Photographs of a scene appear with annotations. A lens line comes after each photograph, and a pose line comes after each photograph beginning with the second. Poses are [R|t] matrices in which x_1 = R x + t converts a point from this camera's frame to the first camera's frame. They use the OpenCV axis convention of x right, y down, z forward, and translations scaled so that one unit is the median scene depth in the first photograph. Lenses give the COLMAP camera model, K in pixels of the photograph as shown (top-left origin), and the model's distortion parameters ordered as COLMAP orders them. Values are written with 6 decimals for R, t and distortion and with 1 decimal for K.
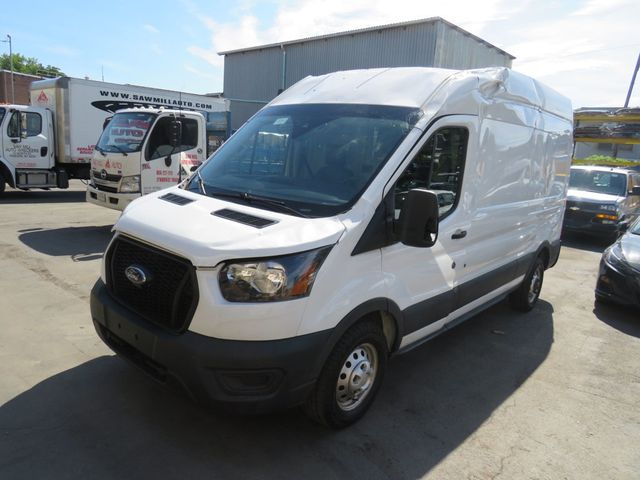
lens RADIAL K [[453.0, 0, 320.0], [0, 453.0, 240.0], [0, 0, 1]] dist [-0.032502, -0.001433]
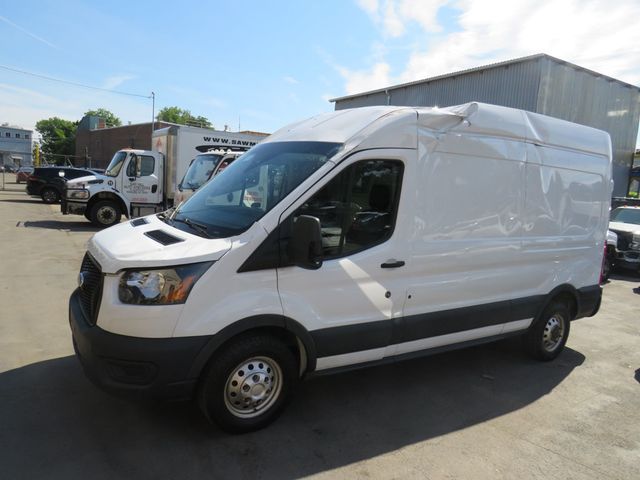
lens RADIAL K [[453.0, 0, 320.0], [0, 453.0, 240.0], [0, 0, 1]] dist [-0.032502, -0.001433]
pose [[0.964406, 0.032781, -0.262387, 0.329293], [-0.056060, 0.995076, -0.081733, 0.020145], [0.258416, 0.093533, 0.961495, -0.021502]]
